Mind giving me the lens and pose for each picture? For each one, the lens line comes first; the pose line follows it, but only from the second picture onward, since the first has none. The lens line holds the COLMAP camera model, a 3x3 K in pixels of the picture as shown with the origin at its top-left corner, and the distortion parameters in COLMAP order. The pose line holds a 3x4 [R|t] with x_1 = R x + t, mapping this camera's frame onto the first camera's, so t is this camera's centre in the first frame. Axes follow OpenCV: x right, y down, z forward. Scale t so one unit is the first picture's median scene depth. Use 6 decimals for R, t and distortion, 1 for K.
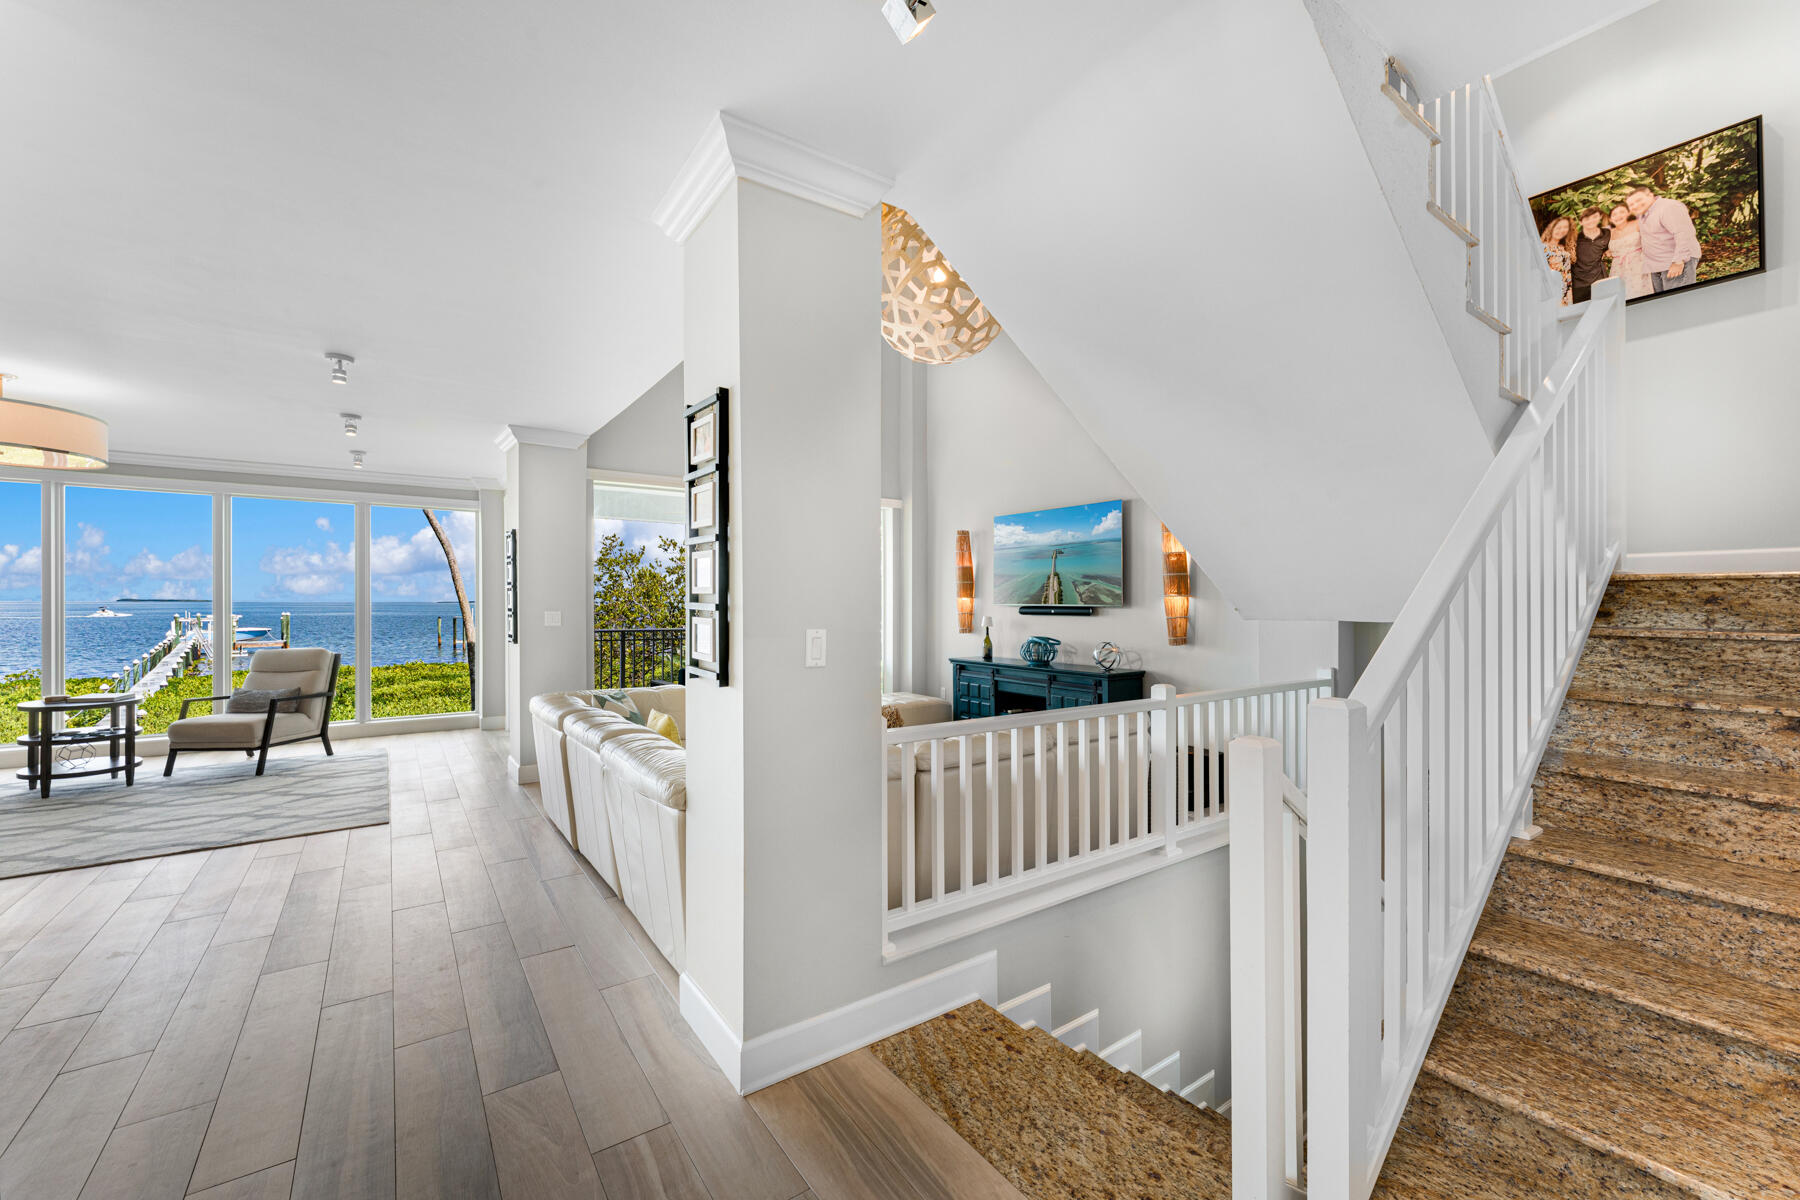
lens RADIAL K [[735.8, 0, 905.5], [0, 735.8, 602.9], [0, 0, 1]] dist [0.001391, 0.000248]
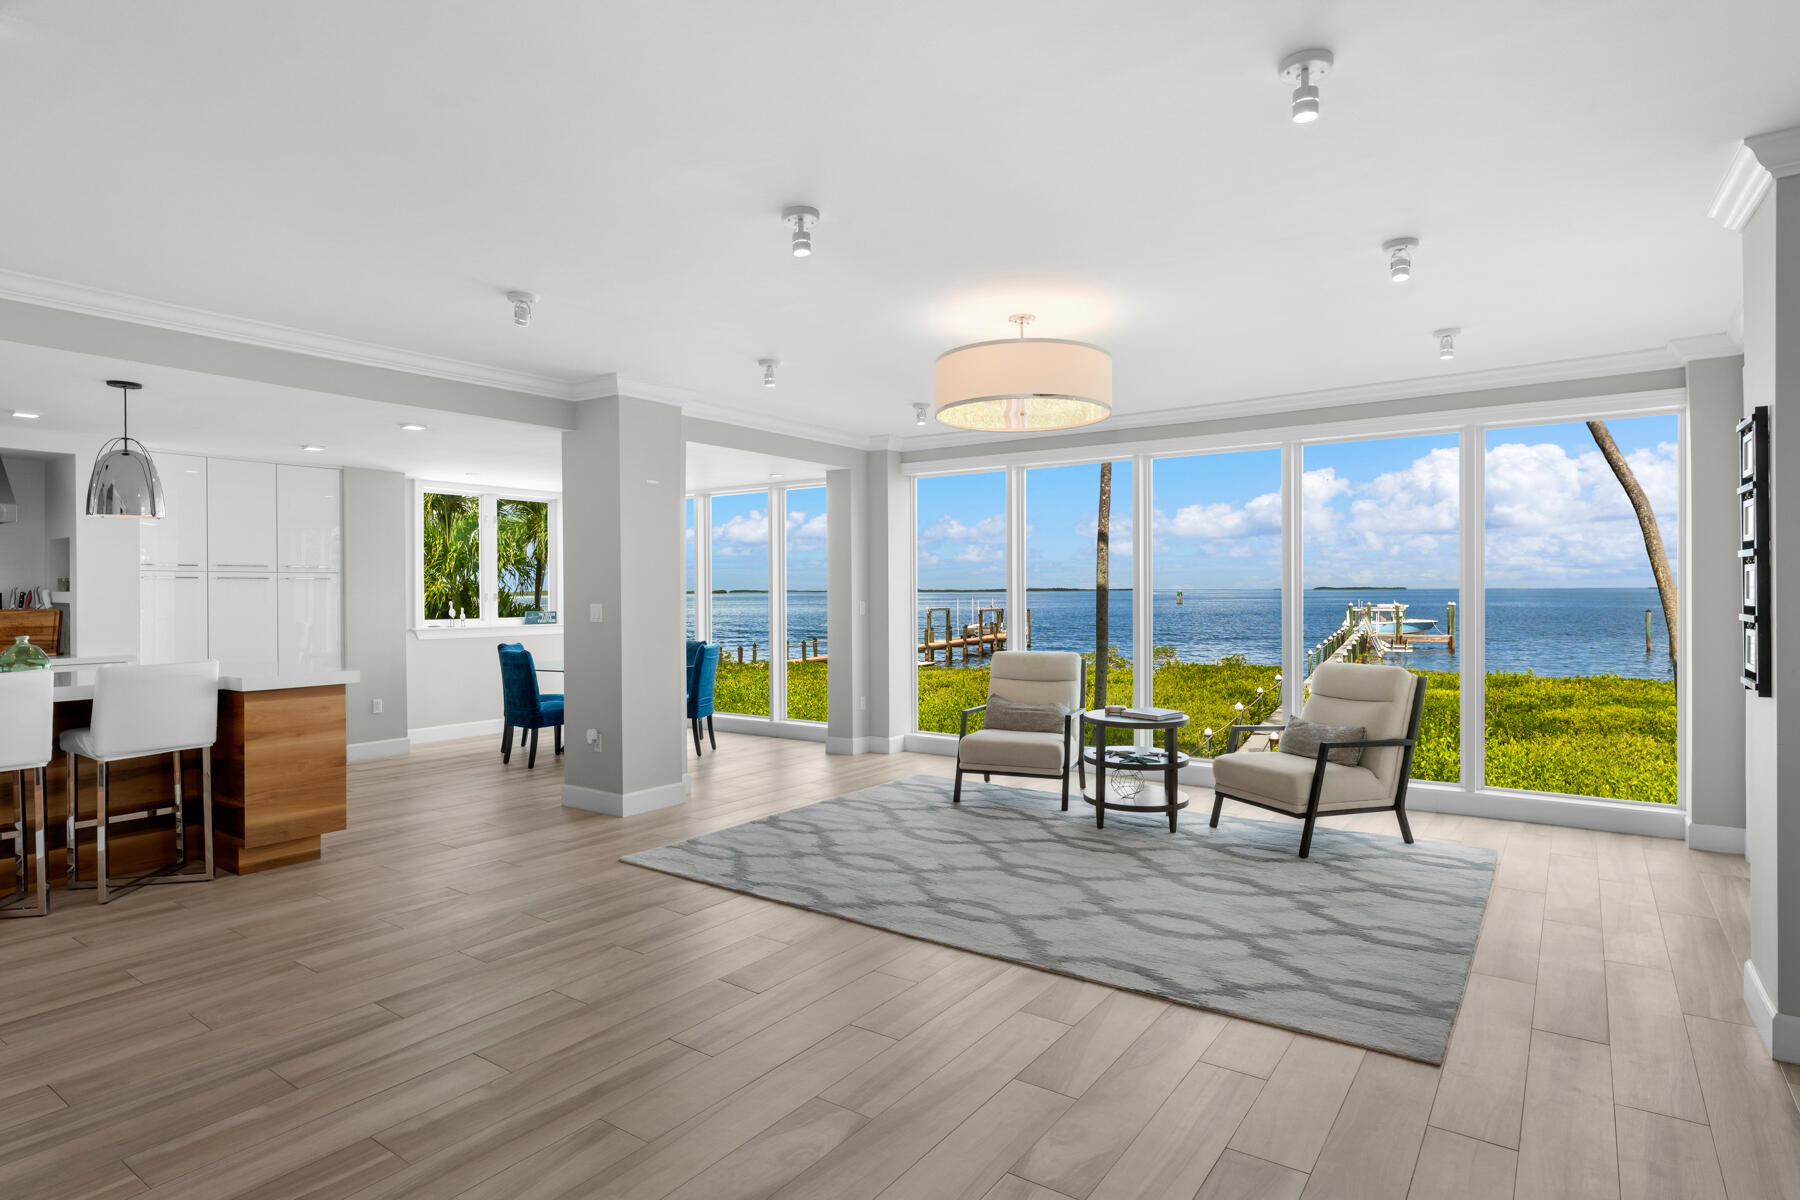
lens RADIAL K [[966.2, 0, 900.0], [0, 966.2, 600.0], [0, 0, 1]] dist [-0.001216, -0.000387]
pose [[0.337301, 0.005592, -0.941380, -0.174109], [0.004208, 0.999963, 0.007447, -0.002016], [0.941388, -0.006474, 0.337265, 0.339953]]
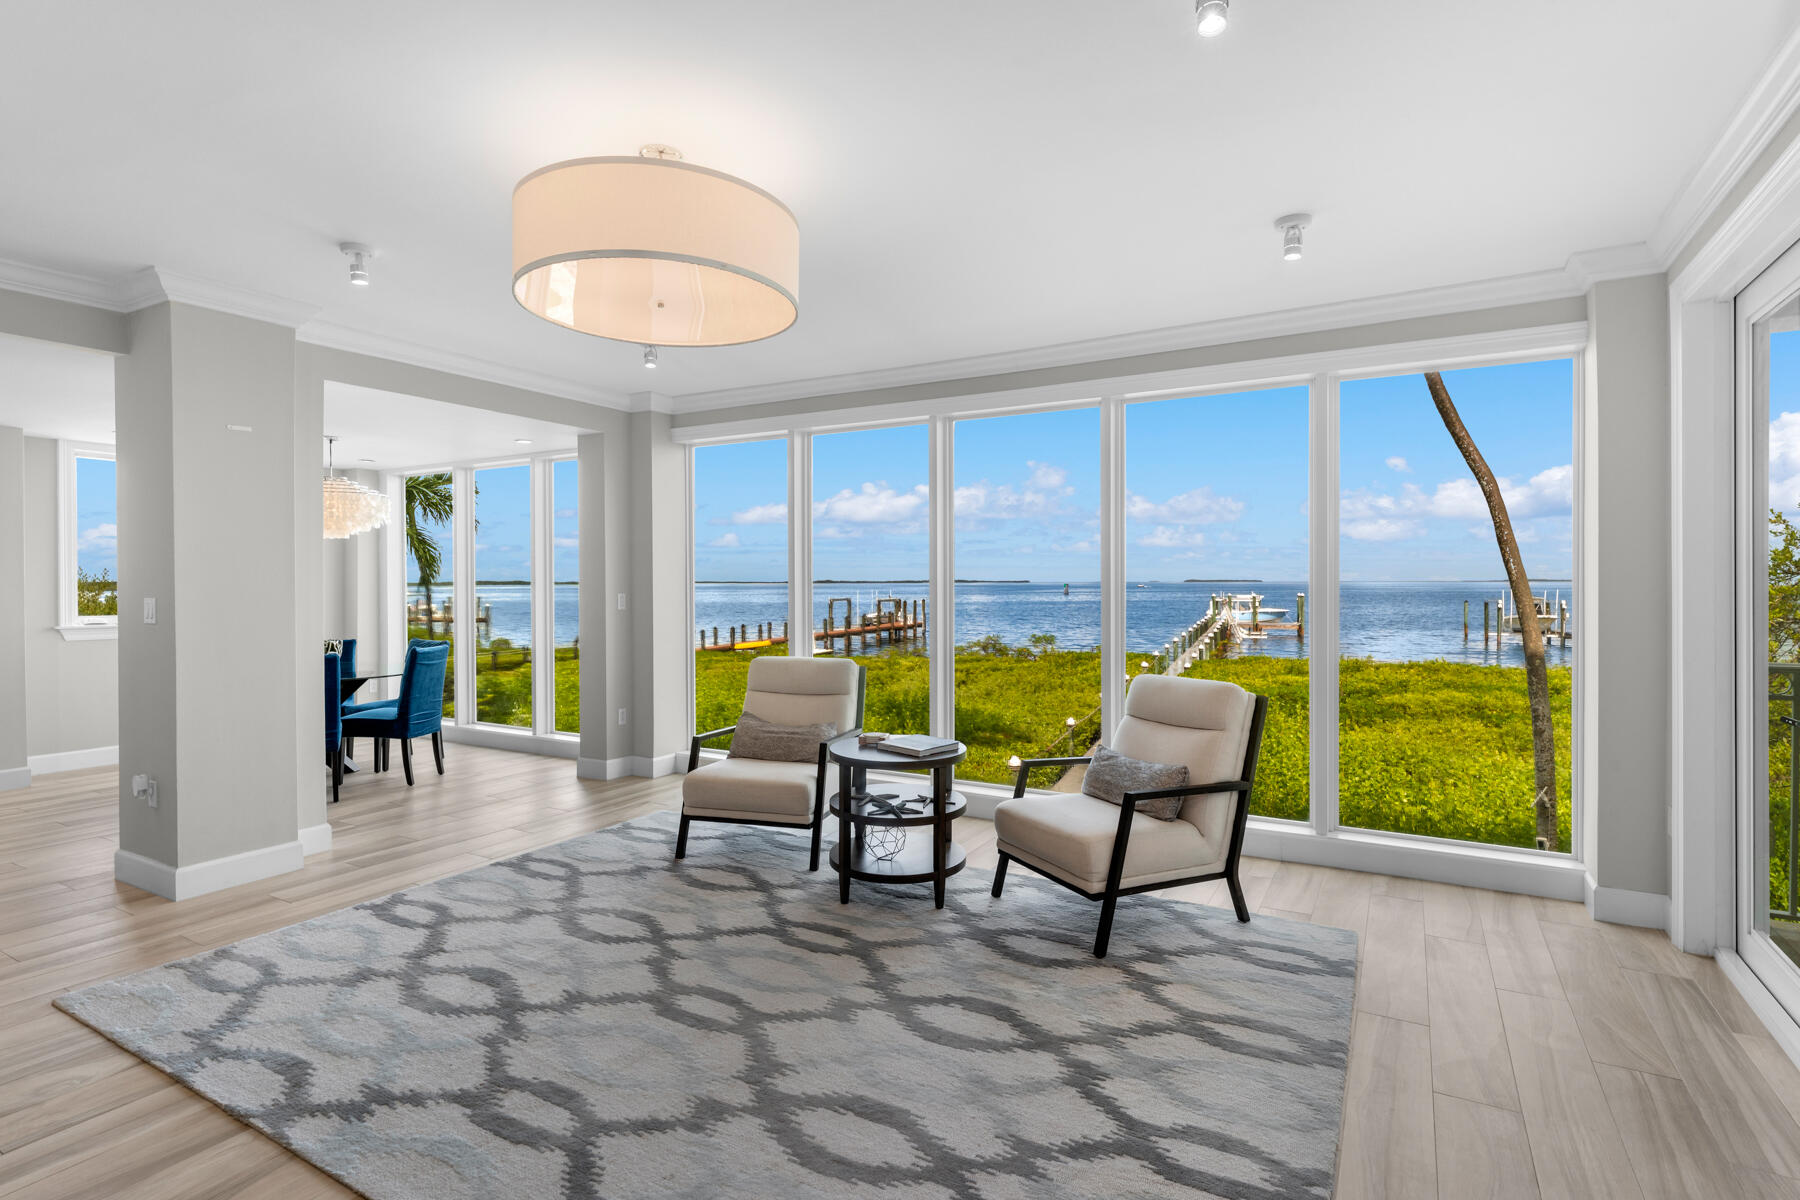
lens RADIAL K [[884.7, 0, 903.2], [0, 884.7, 591.1], [0, 0, 1]] dist [-0.000404, 0.000127]
pose [[0.426327, 0.006927, -0.904542, -0.385156], [0.001850, 0.999962, 0.008530, -0.001314], [0.904567, -0.005310, 0.426298, 0.588290]]
